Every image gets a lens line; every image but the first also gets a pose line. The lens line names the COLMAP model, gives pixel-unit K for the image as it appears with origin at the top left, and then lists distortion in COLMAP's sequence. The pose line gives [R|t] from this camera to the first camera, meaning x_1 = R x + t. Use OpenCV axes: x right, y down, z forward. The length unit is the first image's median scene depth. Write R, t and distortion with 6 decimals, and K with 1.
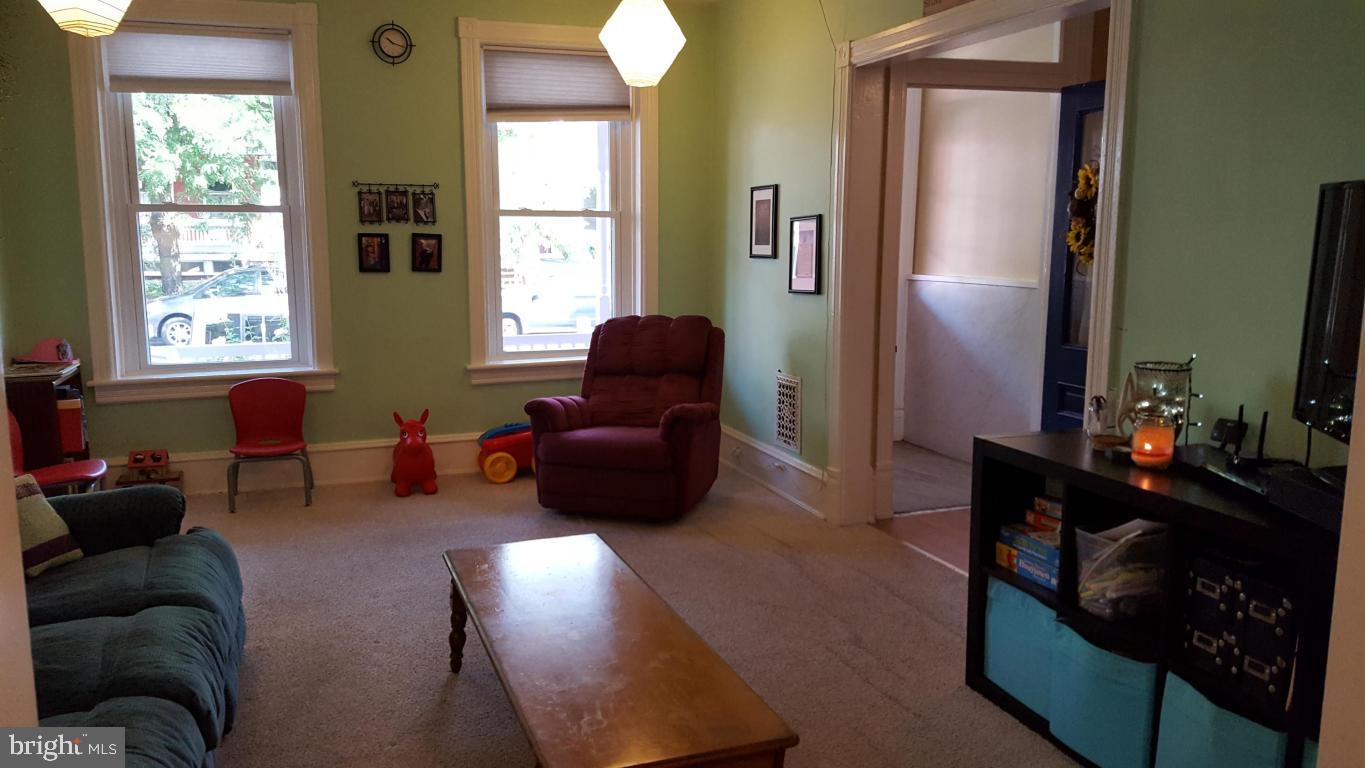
lens RADIAL K [[1004.2, 0, 662.4], [0, 1004.2, 386.9], [0, 0, 1]] dist [0.113426, -0.153983]
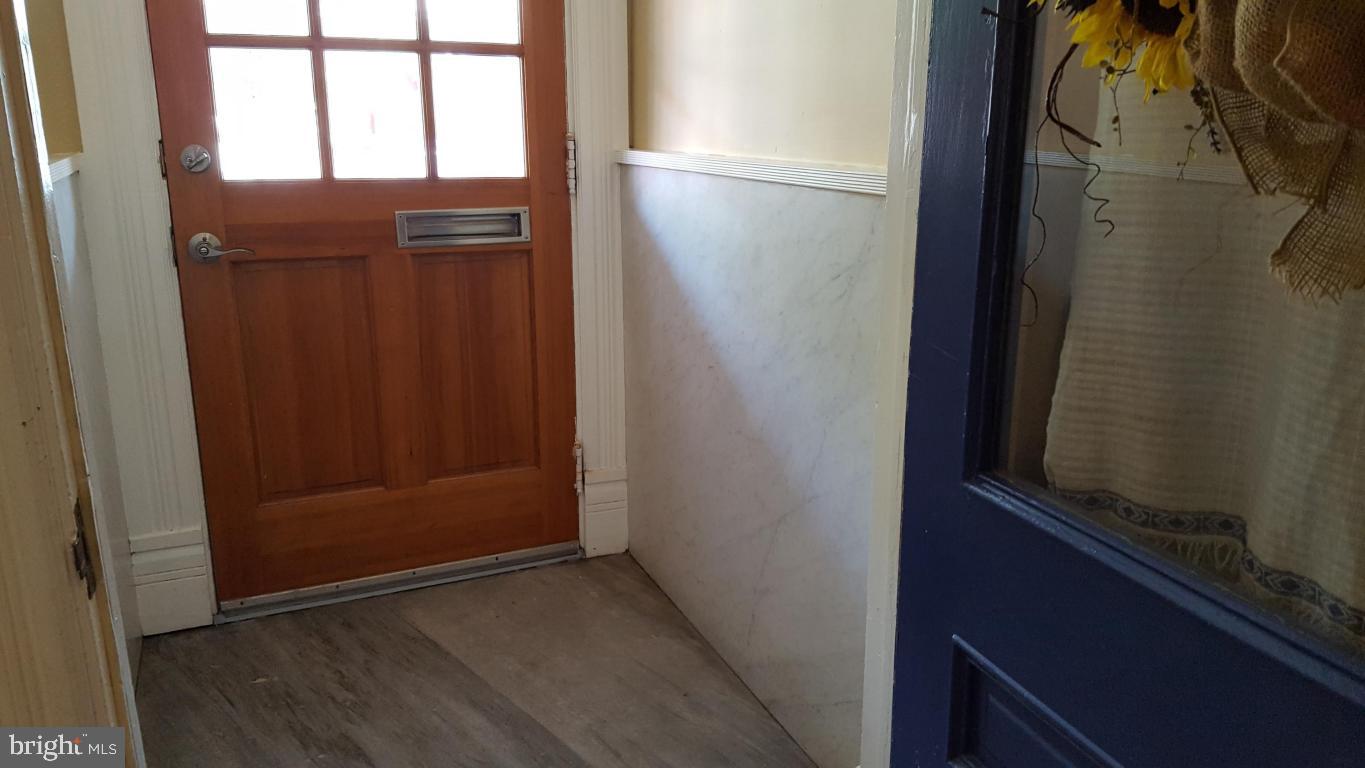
lens RADIAL K [[1004.2, 0, 662.4], [0, 1004.2, 386.9], [0, 0, 1]] dist [0.113426, -0.153983]
pose [[0.999195, -0.014475, 0.037411, 0.266569], [0.010170, 0.993566, 0.112796, -0.070200], [-0.038803, -0.112325, 0.992914, 0.658550]]
